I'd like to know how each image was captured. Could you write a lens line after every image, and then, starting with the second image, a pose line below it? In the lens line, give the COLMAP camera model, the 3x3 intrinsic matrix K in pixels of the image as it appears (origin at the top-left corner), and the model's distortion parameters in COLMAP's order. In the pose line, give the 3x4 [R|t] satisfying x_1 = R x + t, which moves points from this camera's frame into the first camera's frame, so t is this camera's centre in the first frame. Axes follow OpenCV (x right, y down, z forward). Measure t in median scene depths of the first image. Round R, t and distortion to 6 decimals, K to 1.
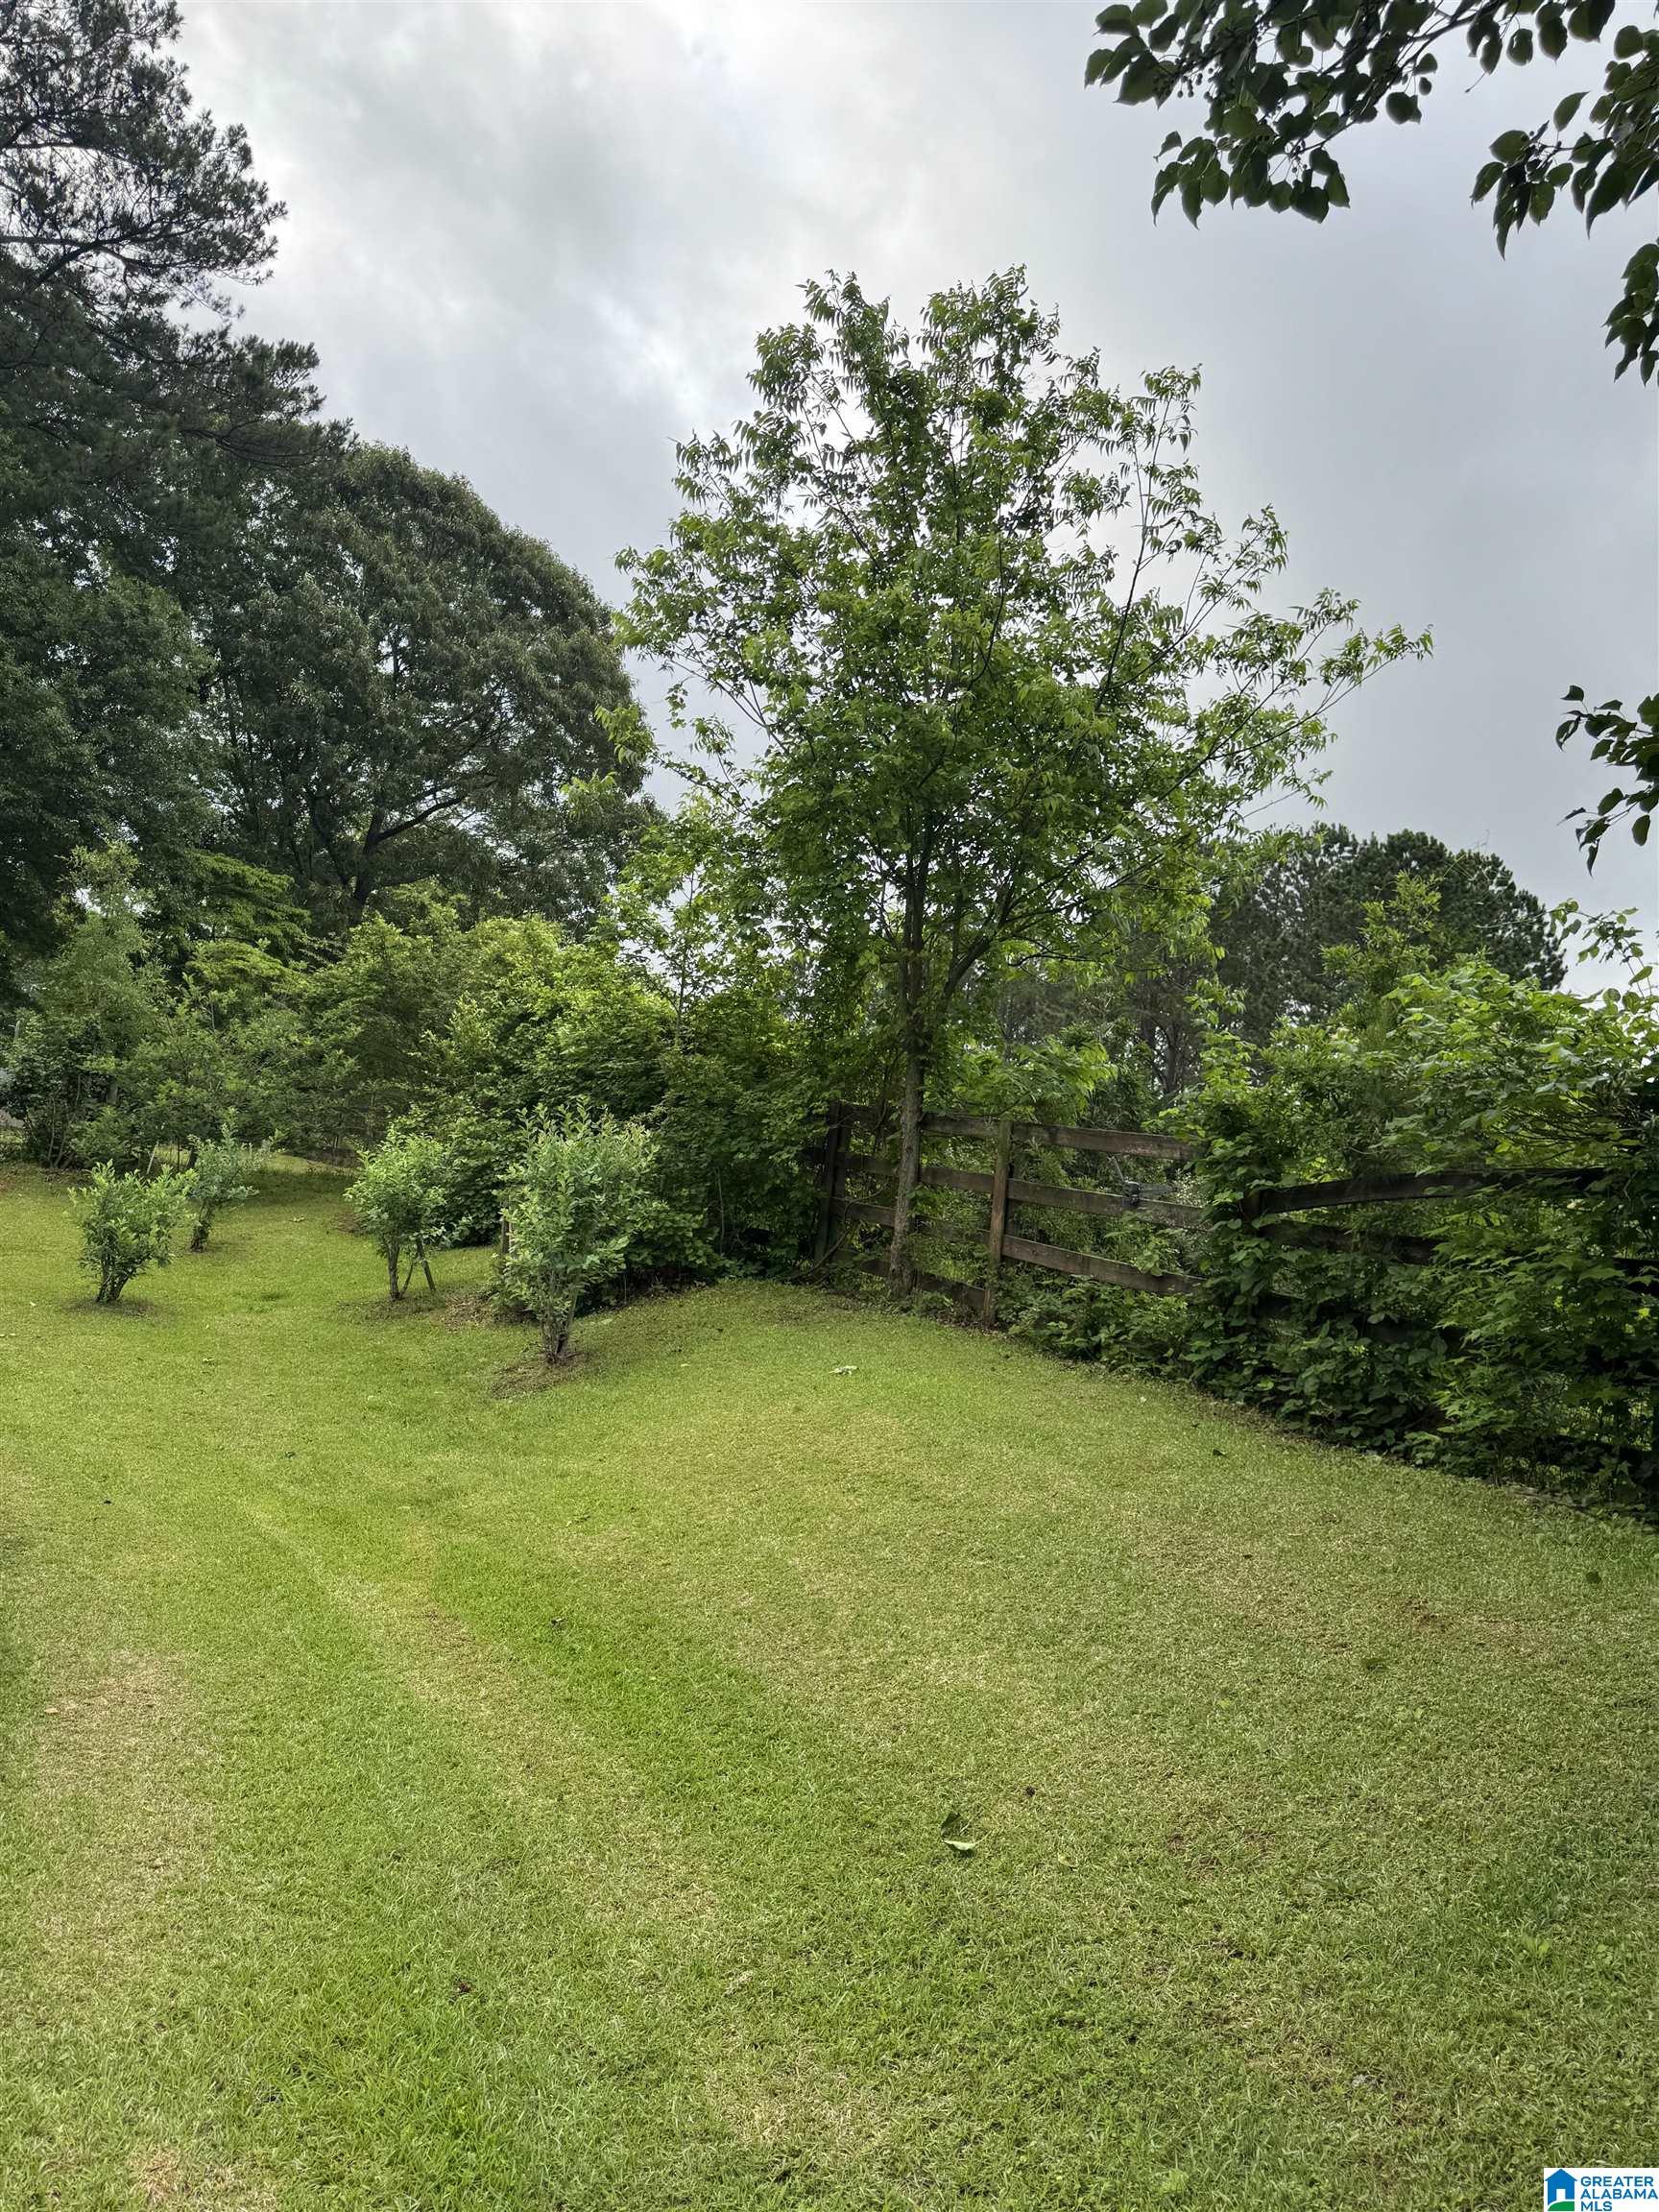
lens RADIAL K [[1575.0, 0, 829.4], [0, 1575.0, 1098.5], [0, 0, 1]] dist [0.083482, -0.097010]
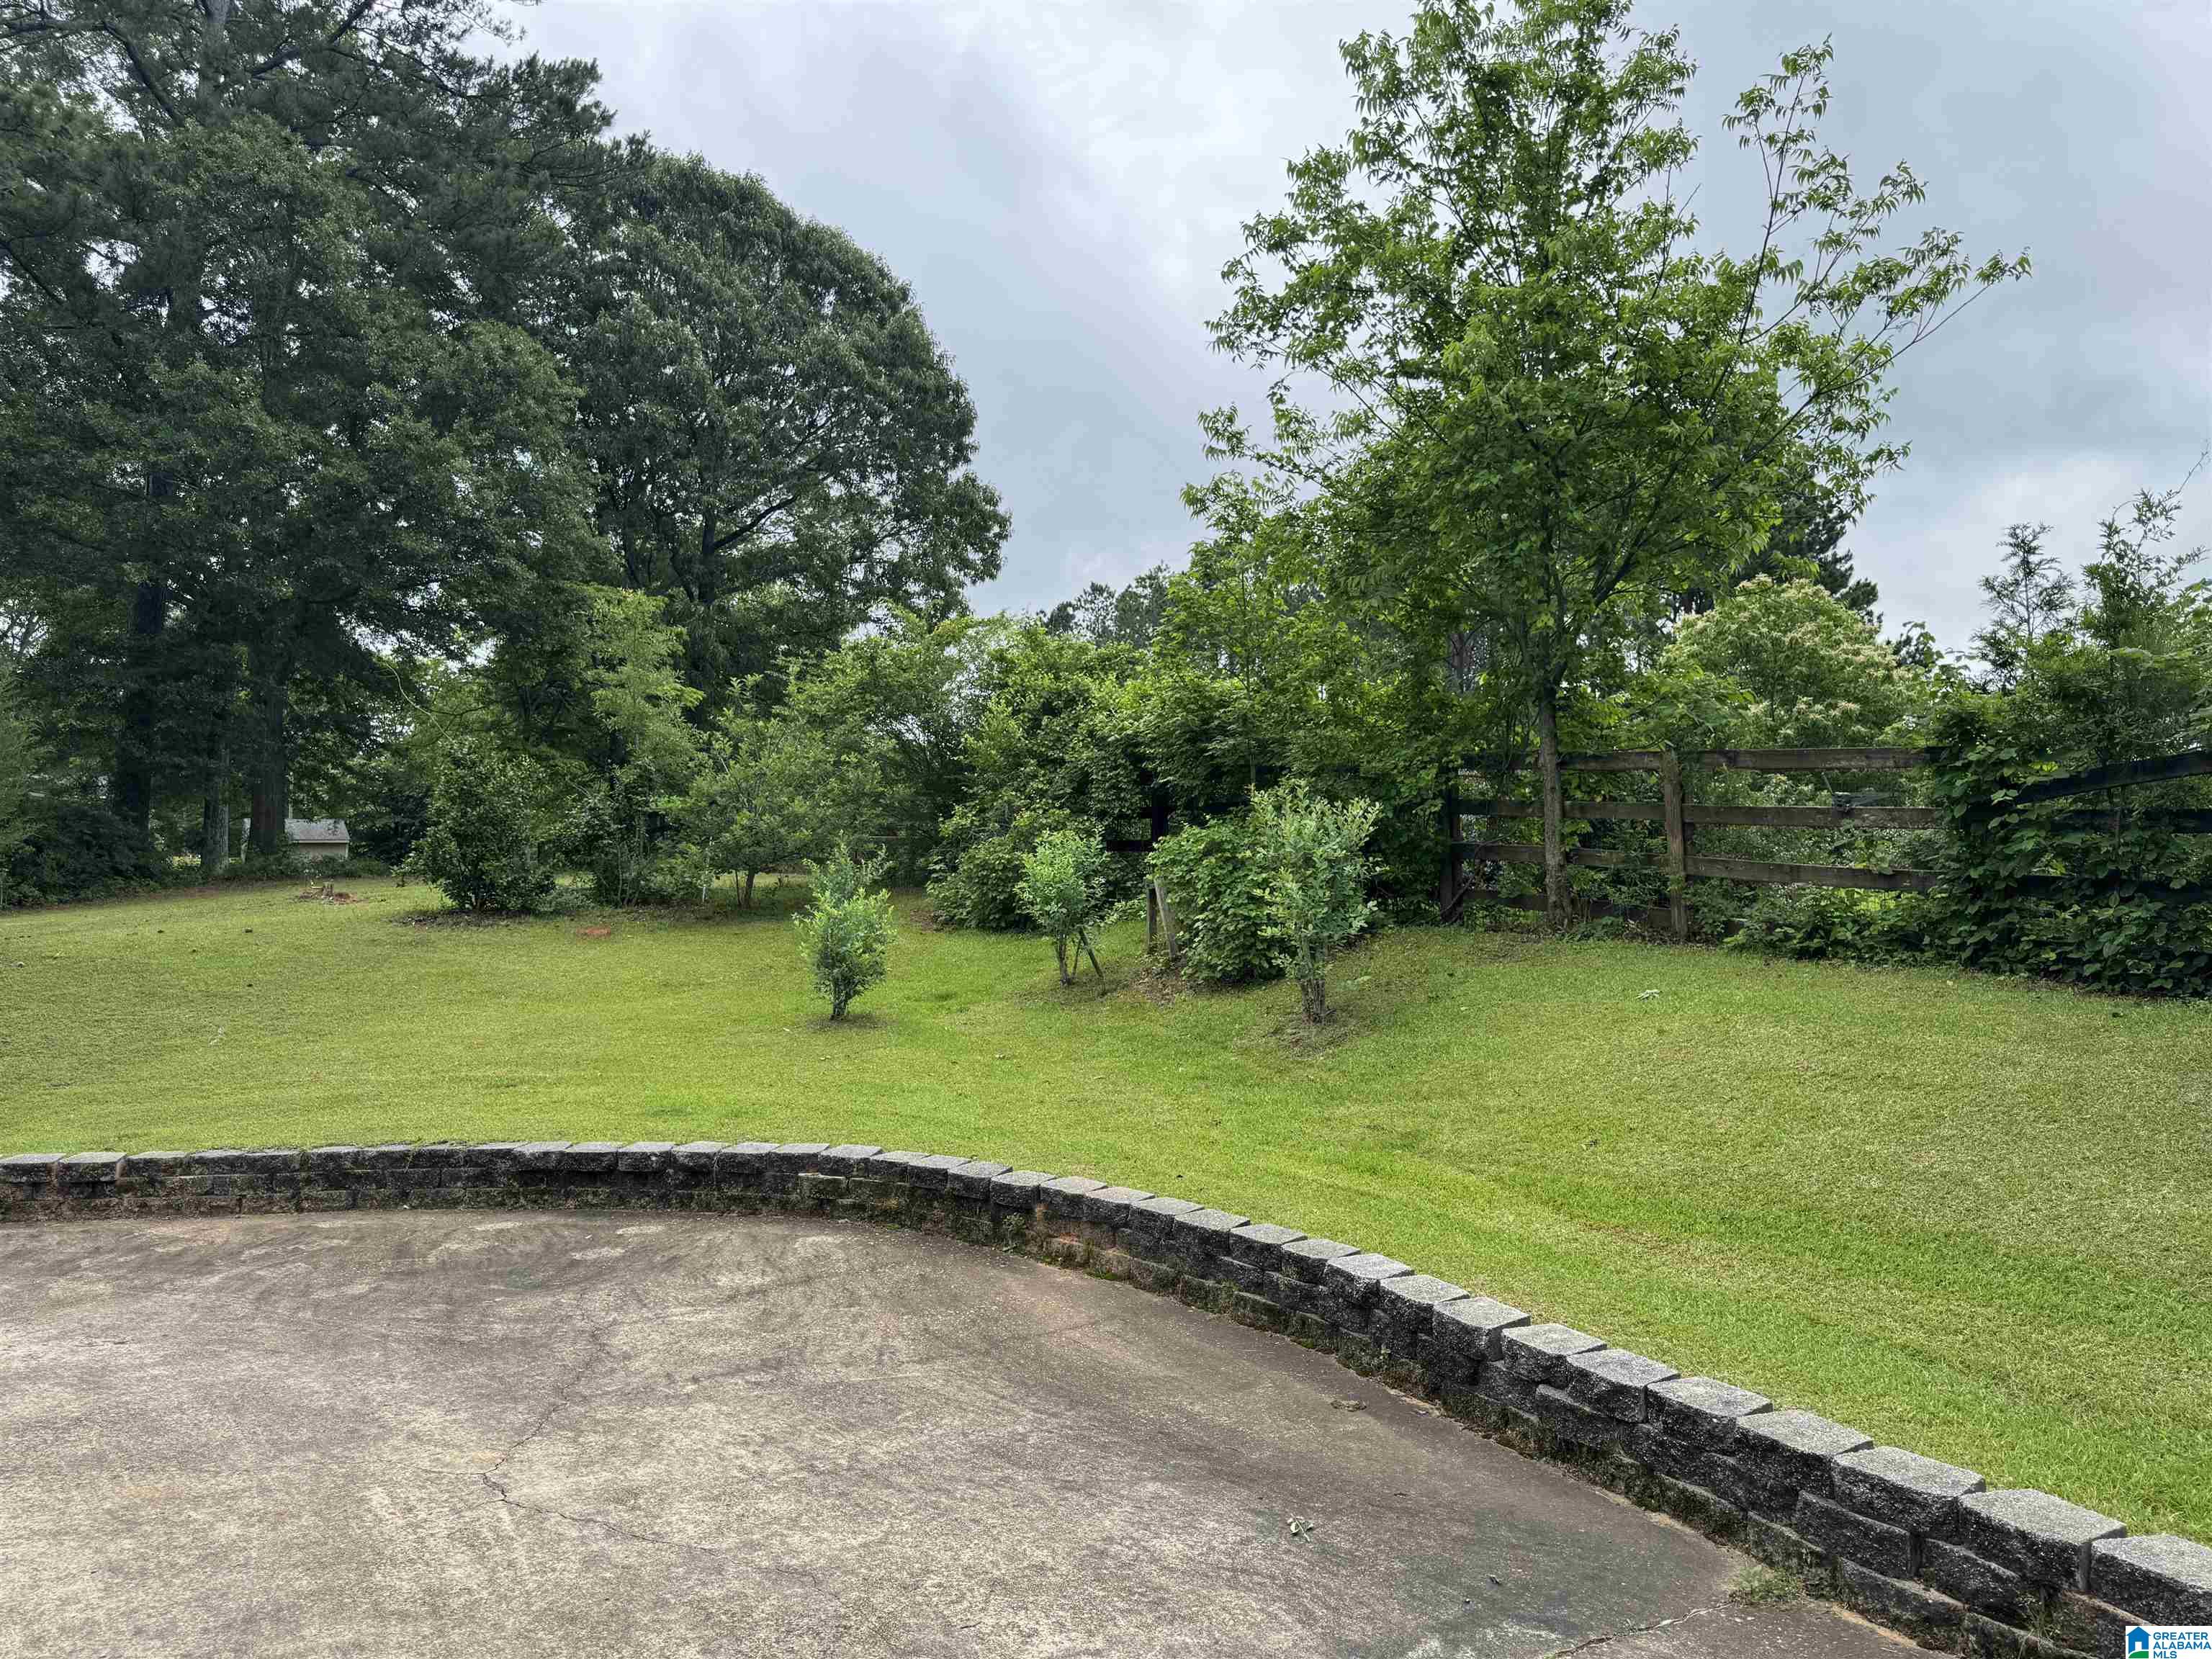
lens RADIAL K [[1575.0, 0, 1112.0], [0, 1575.0, 830.2], [0, 0, 1]] dist [0.083482, -0.097010]
pose [[0.991759, -0.126377, 0.021032, -0.251504], [0.125048, 0.990590, 0.055621, -0.034758], [-0.027863, -0.052532, 0.998230, -0.075237]]
